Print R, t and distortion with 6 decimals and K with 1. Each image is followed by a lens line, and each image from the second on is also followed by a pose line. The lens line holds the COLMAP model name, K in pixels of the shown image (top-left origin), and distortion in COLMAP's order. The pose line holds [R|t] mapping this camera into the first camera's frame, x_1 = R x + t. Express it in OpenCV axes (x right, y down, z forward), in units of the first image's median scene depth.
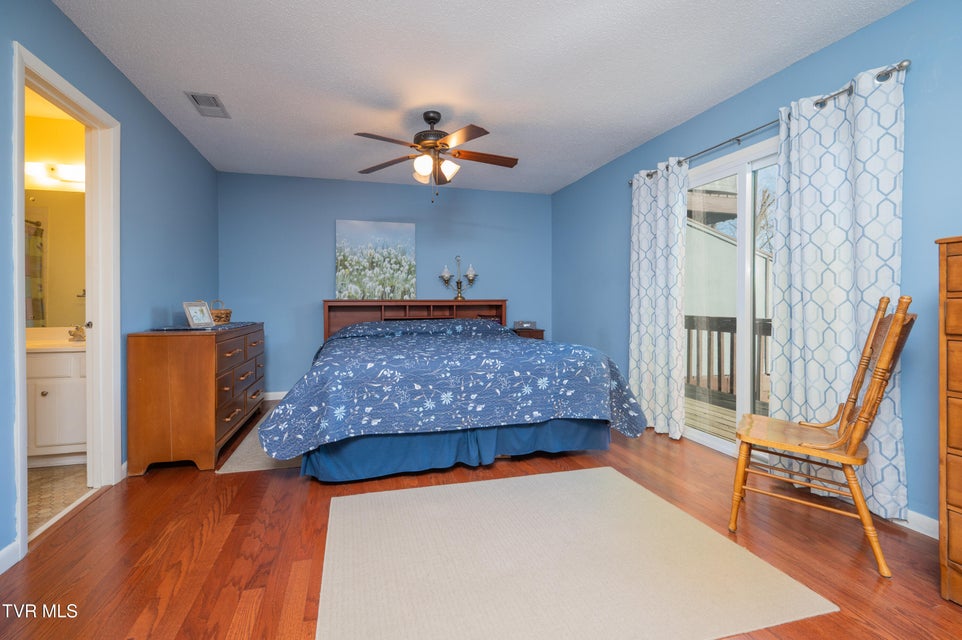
lens RADIAL K [[391.6, 0, 460.0], [0, 391.6, 304.1], [0, 0, 1]] dist [0.000436, -0.000067]
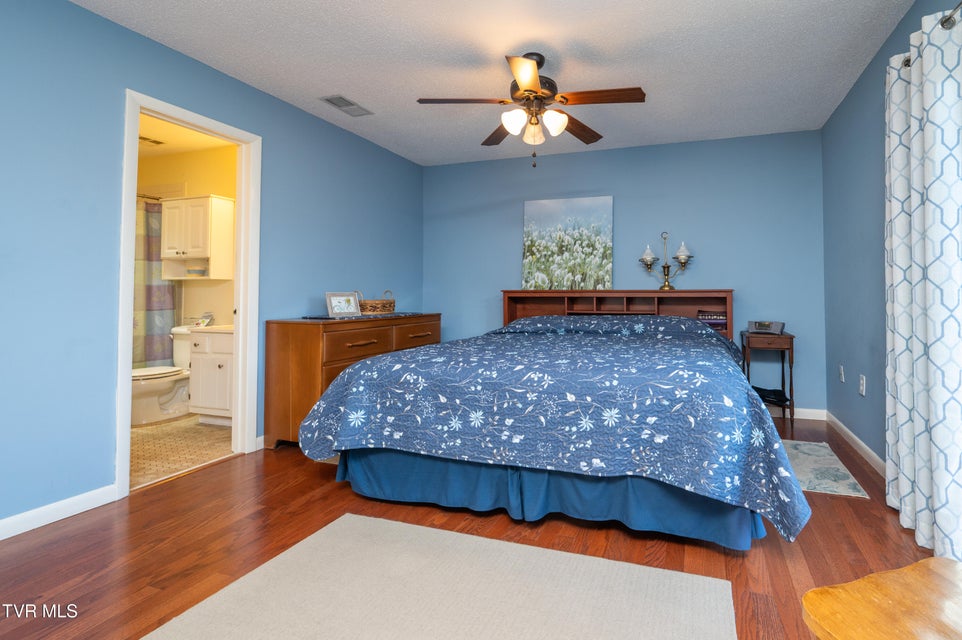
lens RADIAL K [[448.5, 0, 566.1], [0, 448.5, 280.6], [0, 0, 1]] dist [0.000673, -0.000173]
pose [[0.859688, -0.012982, -0.510655, 0.516528], [-0.004074, 0.999471, -0.032268, -0.000881], [0.510804, 0.029821, 0.859180, 0.303785]]
